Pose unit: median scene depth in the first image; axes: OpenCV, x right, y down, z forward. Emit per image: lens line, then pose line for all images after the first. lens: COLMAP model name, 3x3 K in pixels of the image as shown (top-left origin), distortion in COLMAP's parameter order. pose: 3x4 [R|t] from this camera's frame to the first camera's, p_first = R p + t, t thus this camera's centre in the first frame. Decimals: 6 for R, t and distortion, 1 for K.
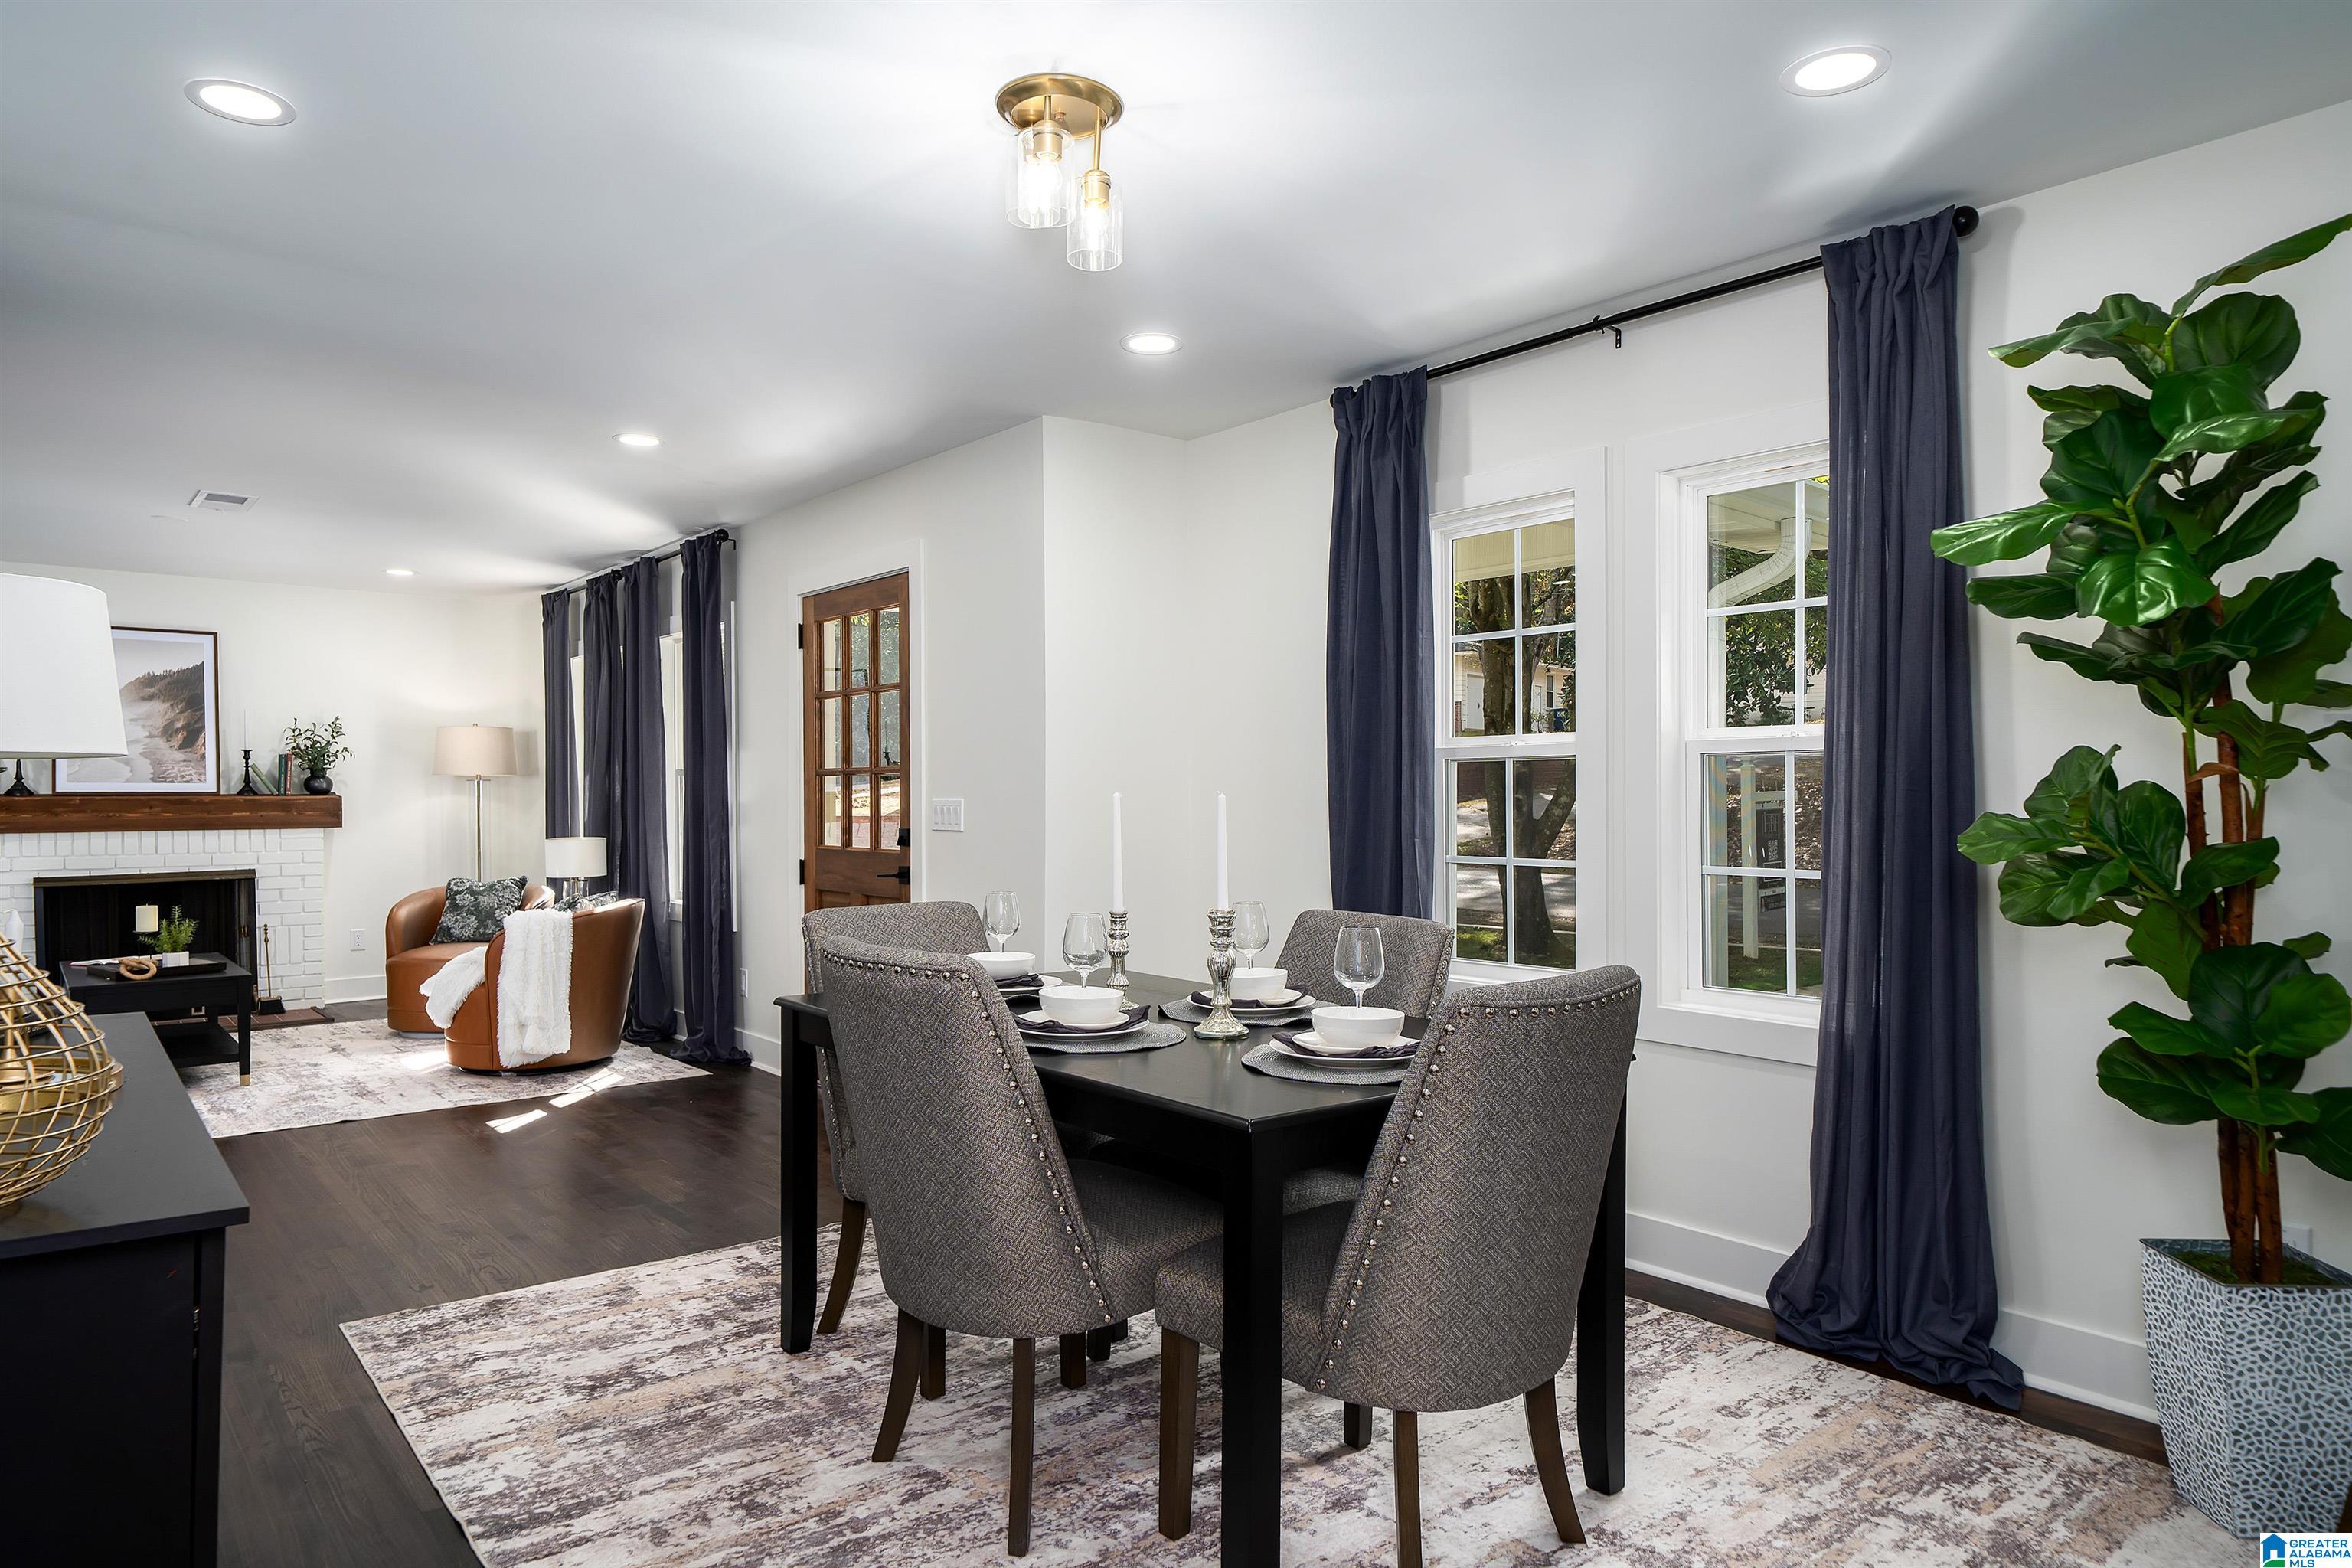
lens RADIAL K [[1432.6, 0, 1173.7], [0, 1432.6, 804.2], [0, 0, 1]] dist [-0.006627, 0.003324]
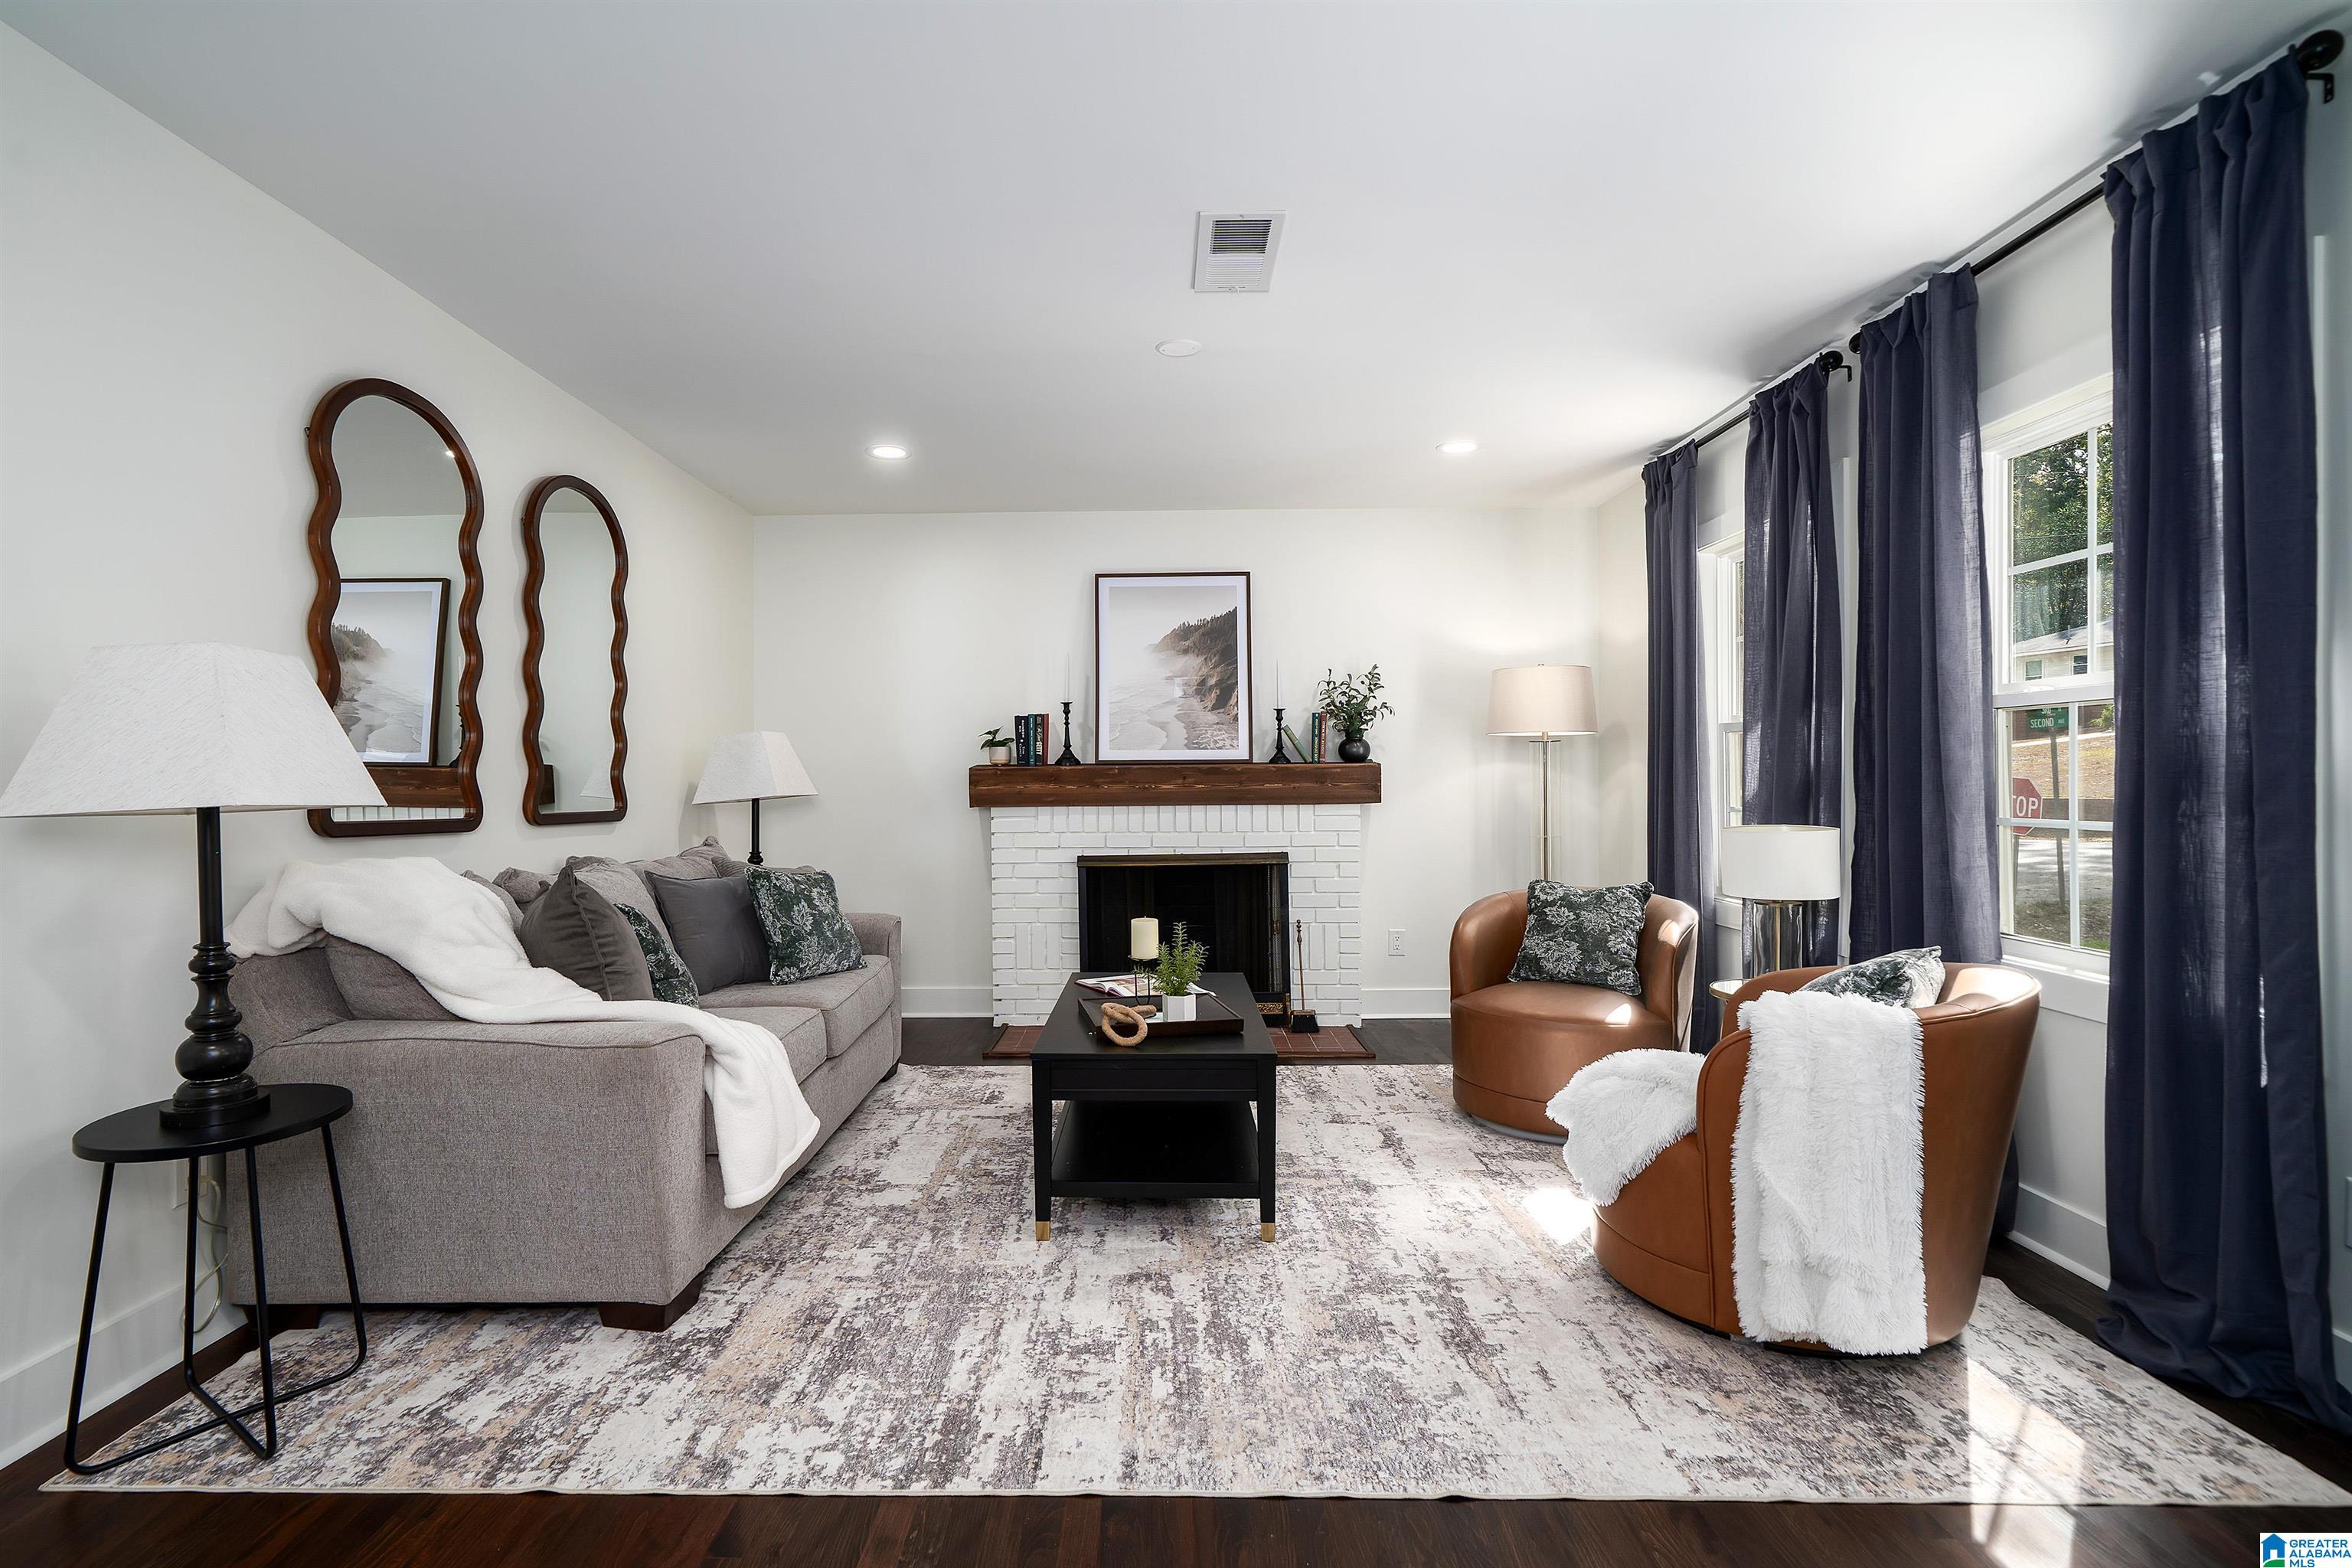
lens RADIAL K [[1117.0, 0, 1124.4], [0, 1117.0, 790.3], [0, 0, 1]] dist [-0.000859, 0.001571]
pose [[0.750699, 0.002493, -0.660639, -0.292738], [0.000402, 0.999991, 0.004230, 0.006940], [0.660644, -0.003442, 0.750692, 0.461873]]
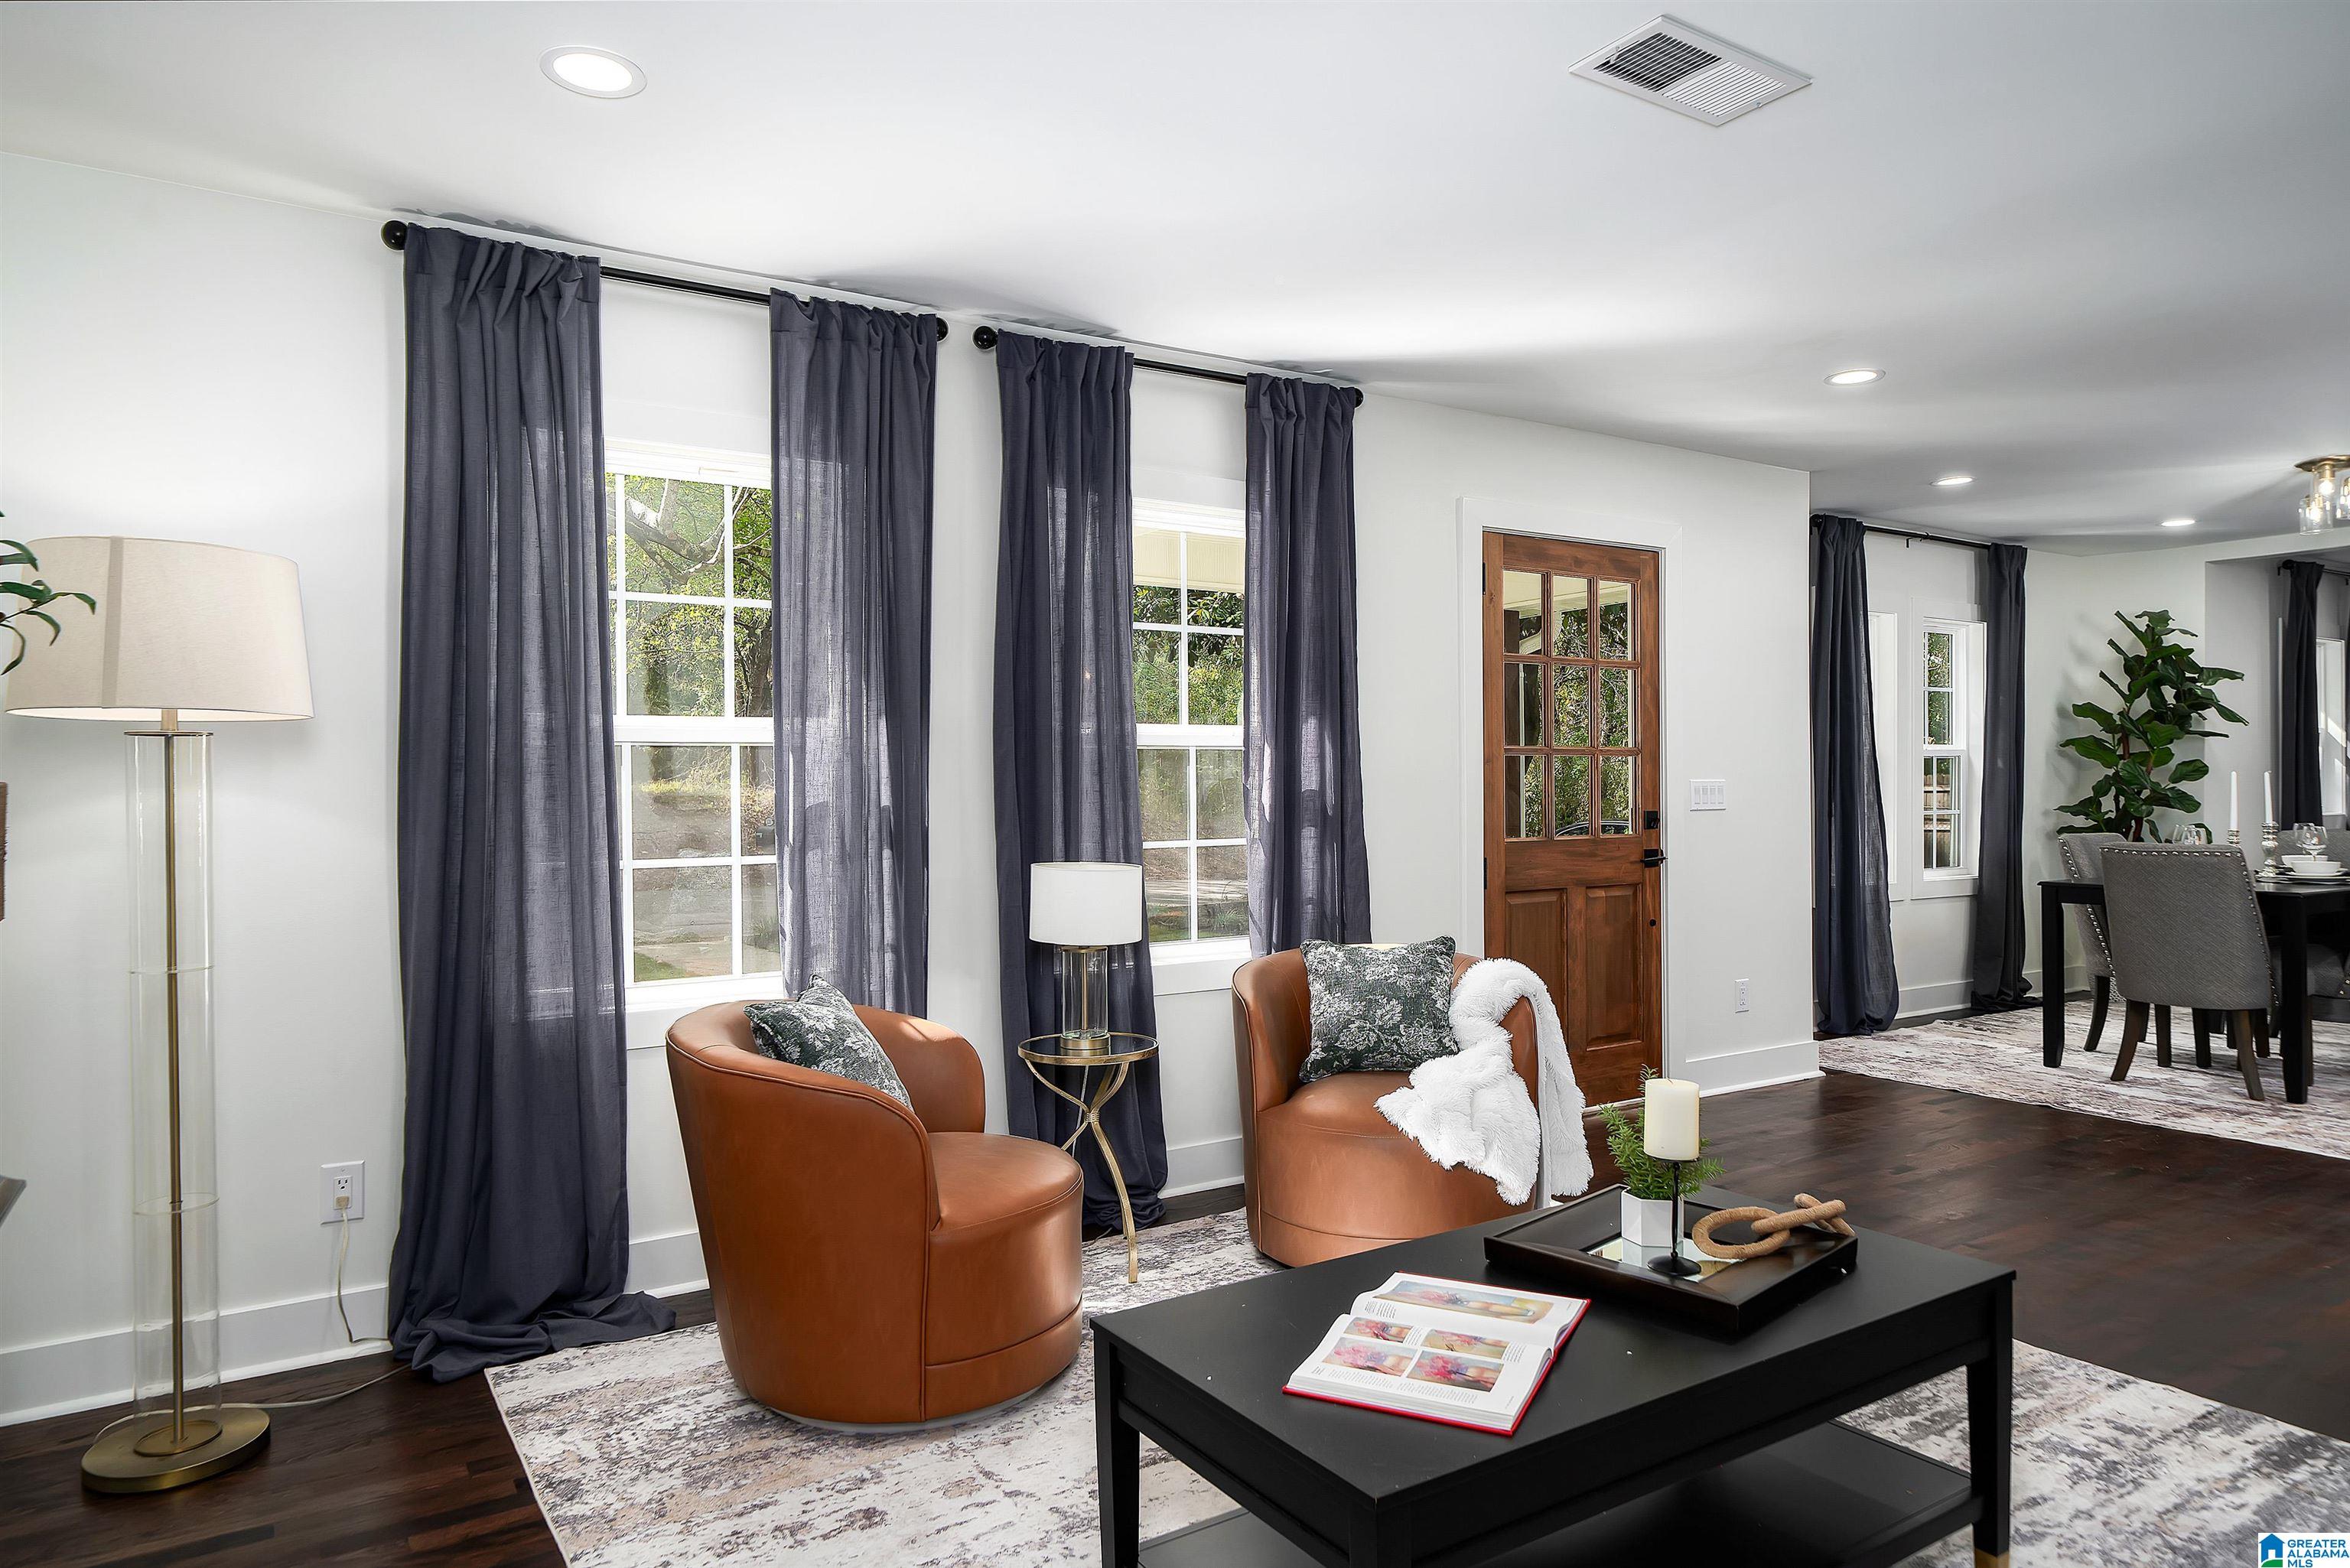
lens RADIAL K [[1431.3, 0, 1163.9], [0, 1431.3, 794.3], [0, 0, 1]] dist [-0.006627, 0.003324]
pose [[0.130985, -0.004177, 0.991376, -0.825450], [0.015147, 0.999883, 0.002211, -0.001104], [-0.991269, 0.014727, 0.131033, 0.822844]]
